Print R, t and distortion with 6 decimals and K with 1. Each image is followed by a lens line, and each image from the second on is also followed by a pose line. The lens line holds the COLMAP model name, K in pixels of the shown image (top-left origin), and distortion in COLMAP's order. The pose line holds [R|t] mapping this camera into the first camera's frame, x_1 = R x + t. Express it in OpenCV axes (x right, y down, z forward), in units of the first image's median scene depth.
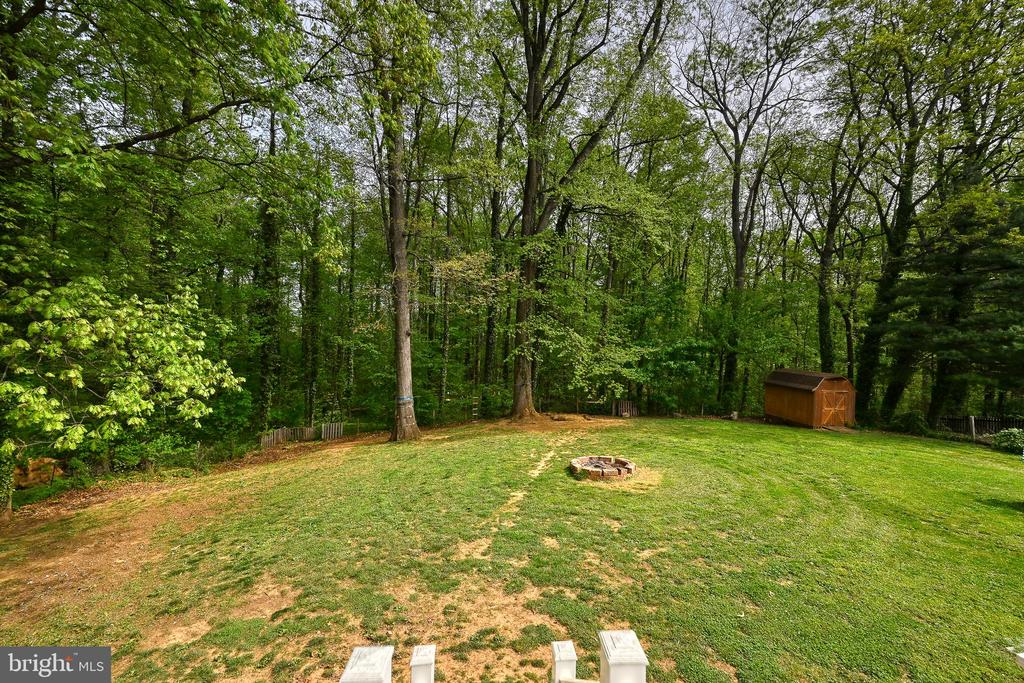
lens RADIAL K [[406.8, 0, 521.6], [0, 406.8, 336.7], [0, 0, 1]] dist [-0.001555, 0.000046]
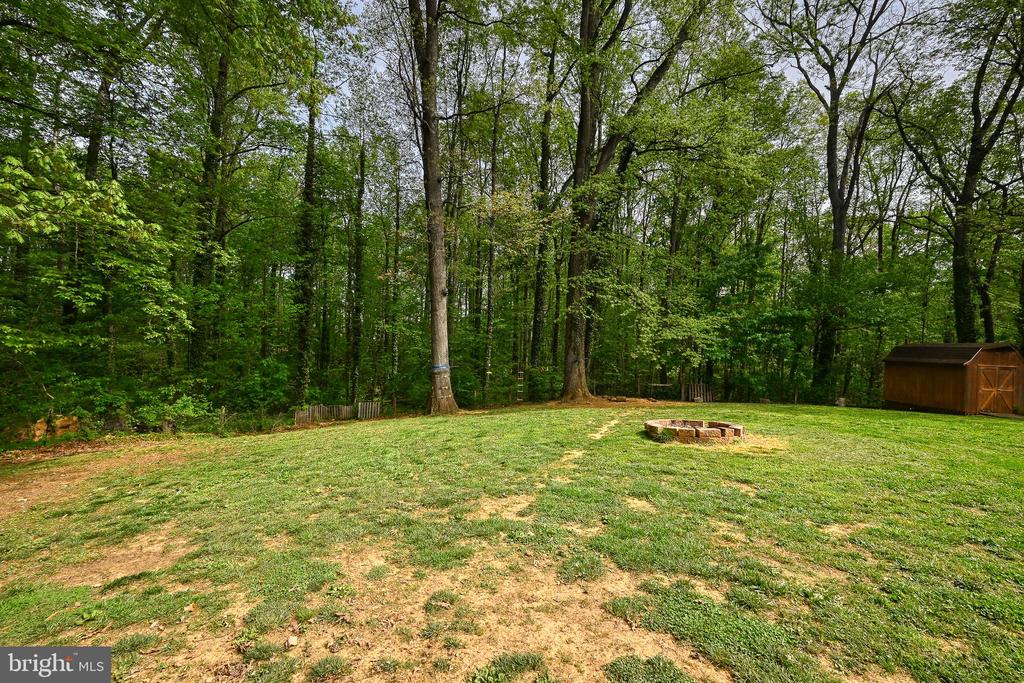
lens RADIAL K [[403.9, 0, 516.2], [0, 403.9, 343.9], [0, 0, 1]] dist [-0.001856, 0.000224]
pose [[0.991190, 0.002185, -0.132427, -0.009772], [-0.003129, 0.999971, -0.006921, 0.116220], [0.132408, 0.007275, 0.991169, 0.169080]]
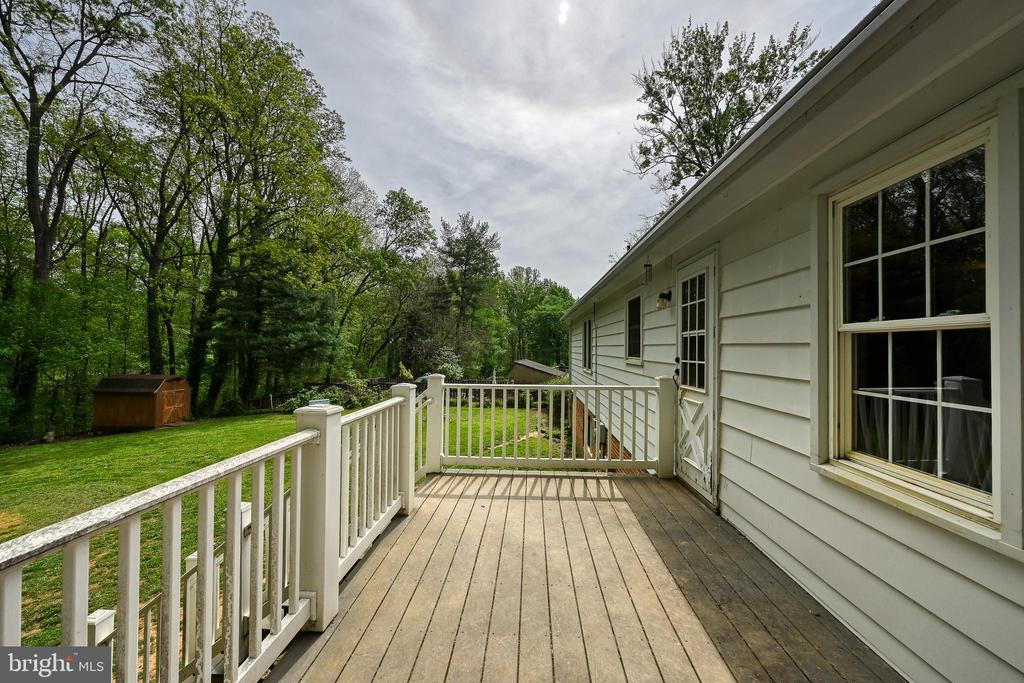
lens RADIAL K [[403.7, 0, 499.1], [0, 403.7, 342.5], [0, 0, 1]] dist [-0.001836, -0.000275]
pose [[0.163626, -0.008652, 0.986484, -0.183327], [0.003024, 0.999961, 0.008268, -0.002749], [-0.986518, 0.001631, 0.163646, -0.052106]]
